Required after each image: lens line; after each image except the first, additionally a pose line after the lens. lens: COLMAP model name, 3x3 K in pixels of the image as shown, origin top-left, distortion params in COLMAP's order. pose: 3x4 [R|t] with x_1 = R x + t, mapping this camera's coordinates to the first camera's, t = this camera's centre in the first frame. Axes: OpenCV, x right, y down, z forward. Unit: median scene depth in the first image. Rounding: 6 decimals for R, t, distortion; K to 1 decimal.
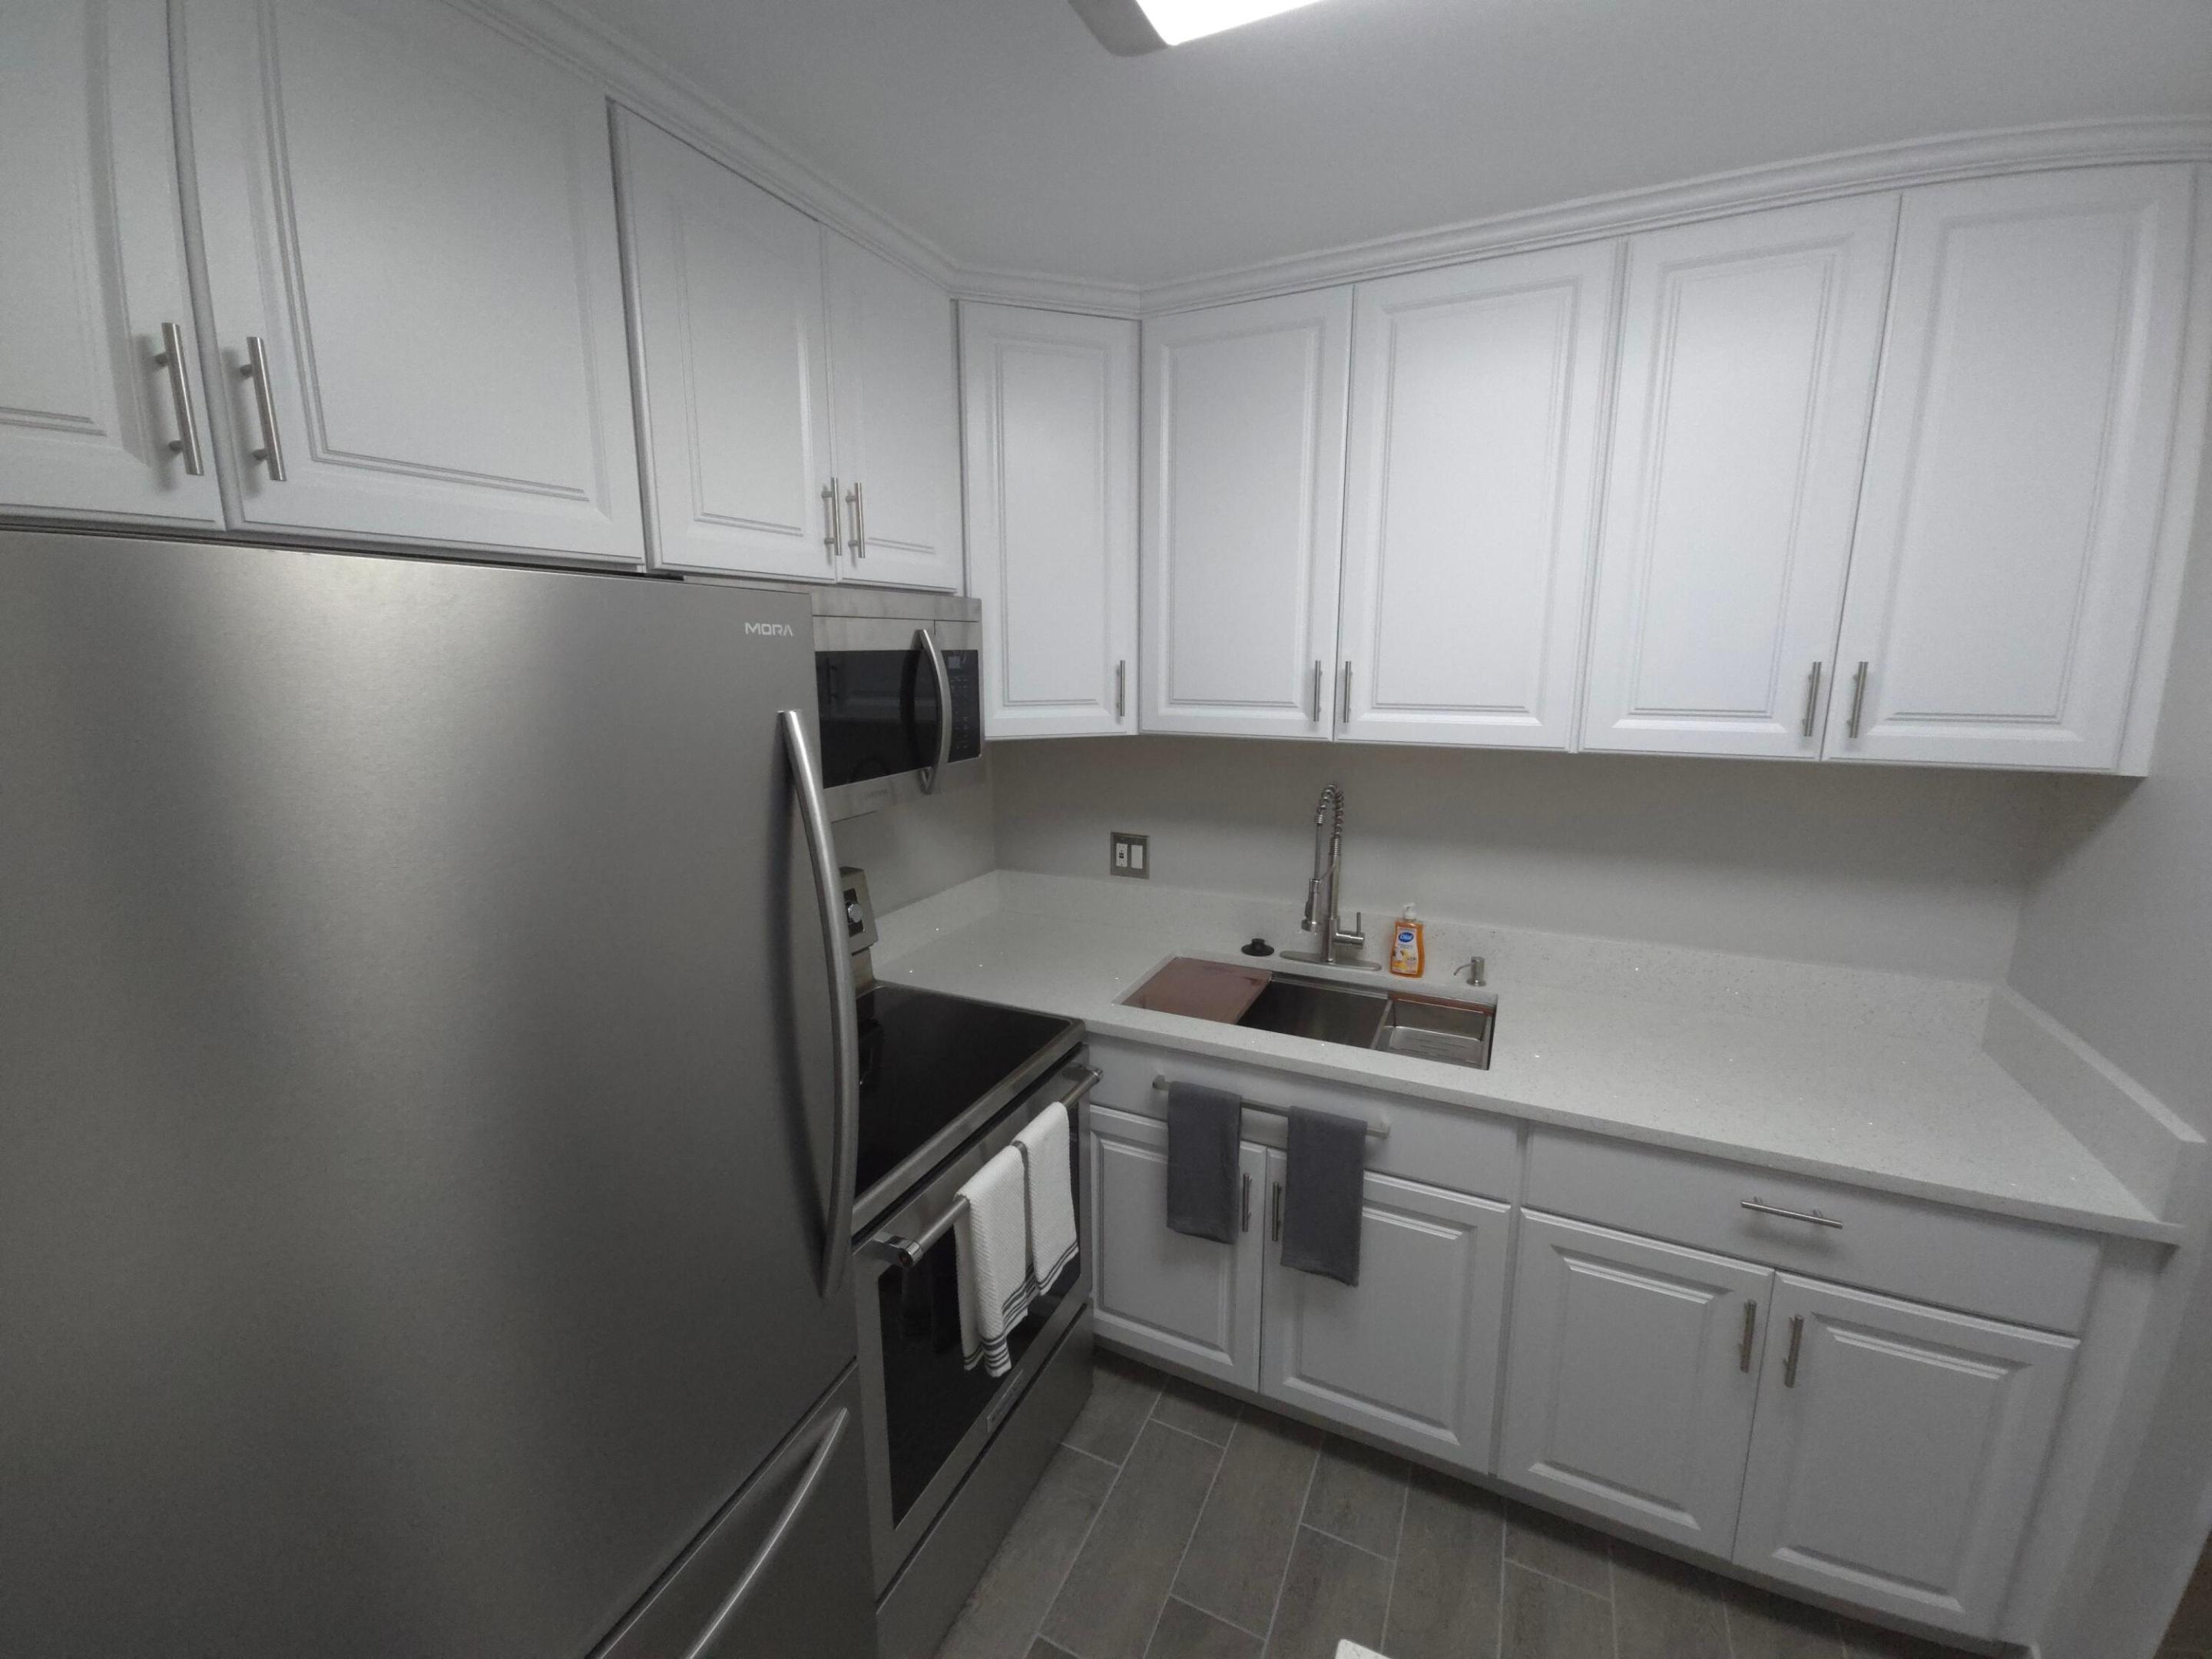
lens RADIAL K [[901.0, 0, 1097.4], [0, 901.0, 820.6], [0, 0, 1]] dist [0.016389, -0.012149]
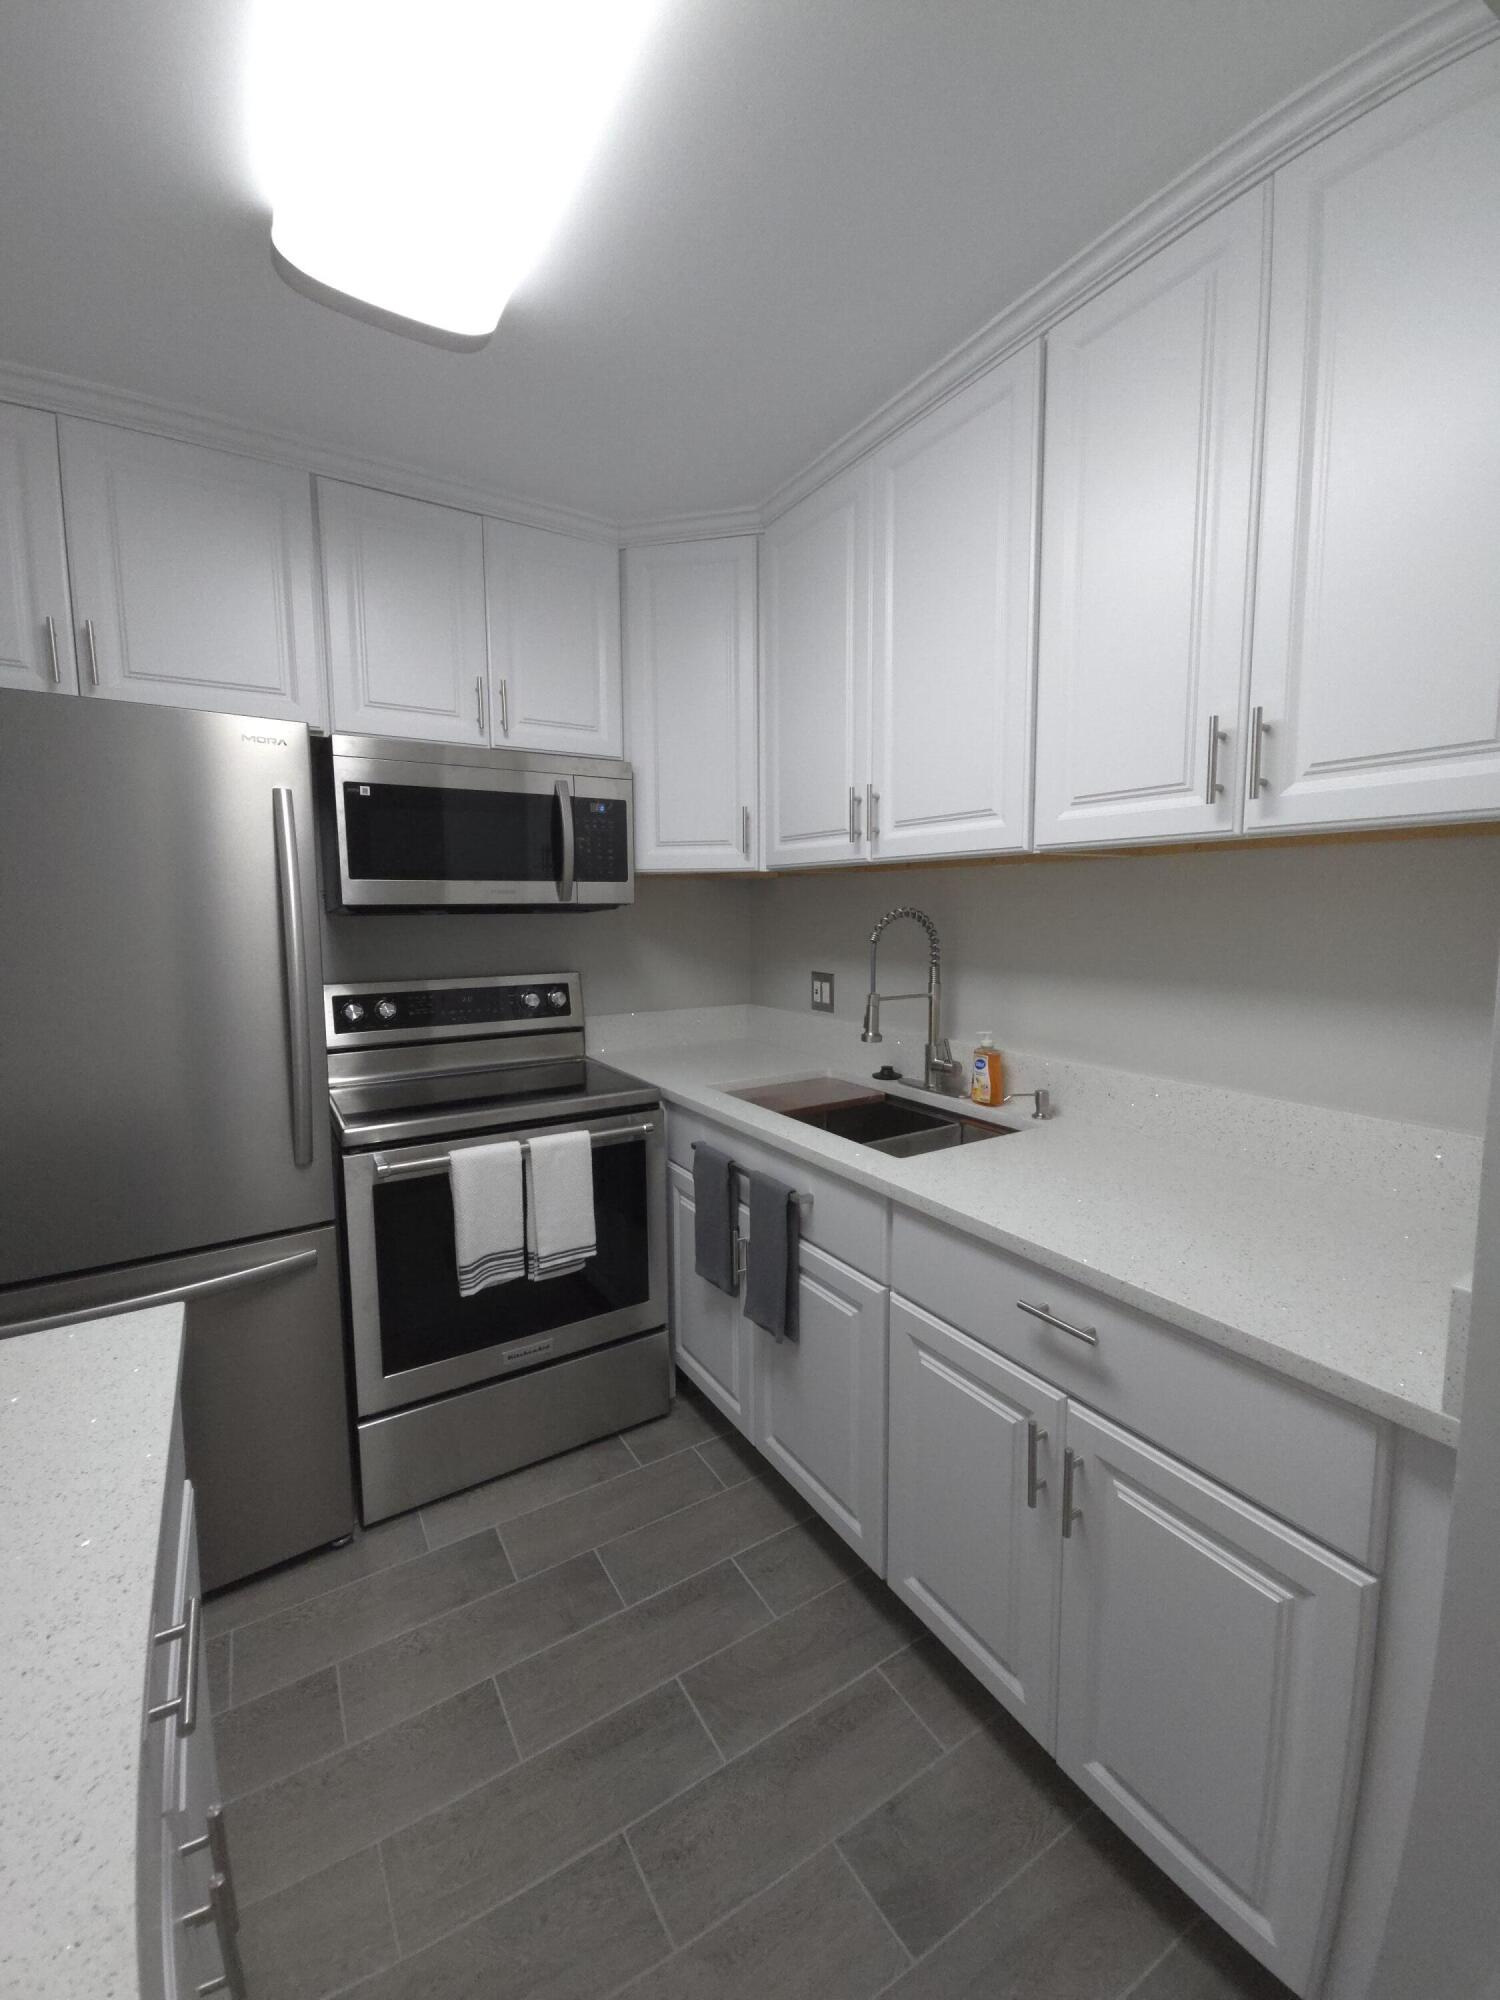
lens RADIAL K [[810.7, 0, 750.9], [0, 810.7, 991.7], [0, 0, 1]] dist [0.013314, -0.012618]
pose [[0.850964, 0.055783, -0.522254, 0.692169], [-0.096814, 0.993965, -0.051583, 0.140455], [0.516224, 0.094457, 0.851229, 0.108691]]
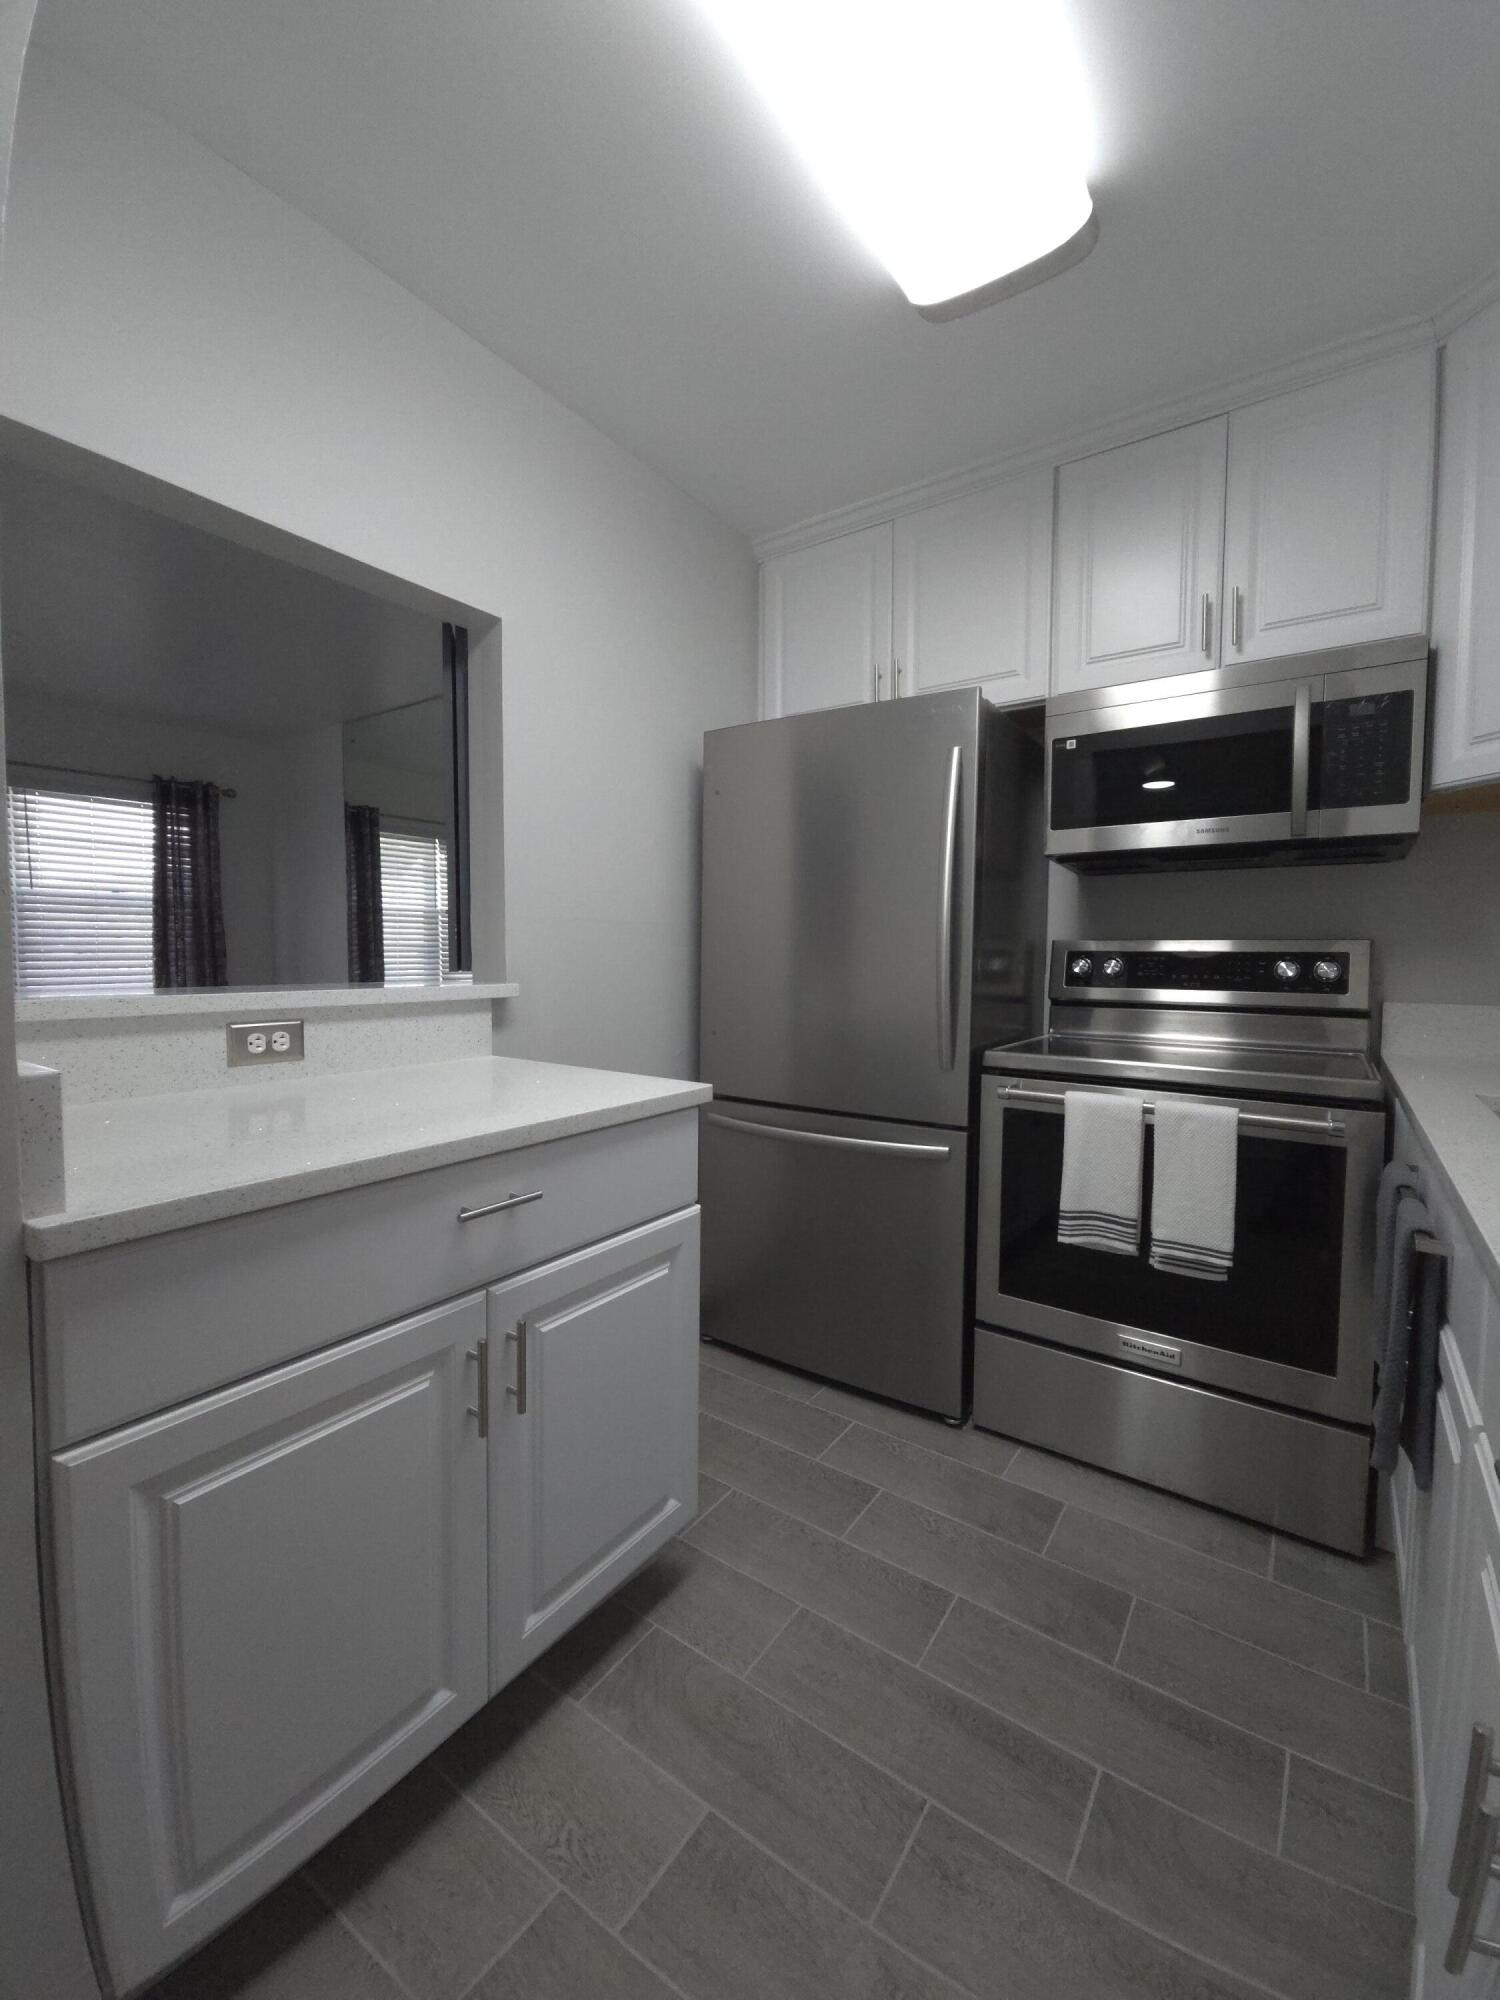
lens RADIAL K [[814.7, 0, 770.5], [0, 814.7, 994.6], [0, 0, 1]] dist [0.016389, -0.012149]
pose [[-0.149975, 0.060260, -0.986852, 0.874480], [-0.189668, 0.977848, 0.088535, 0.186267], [0.970326, 0.200453, -0.135224, 0.536803]]
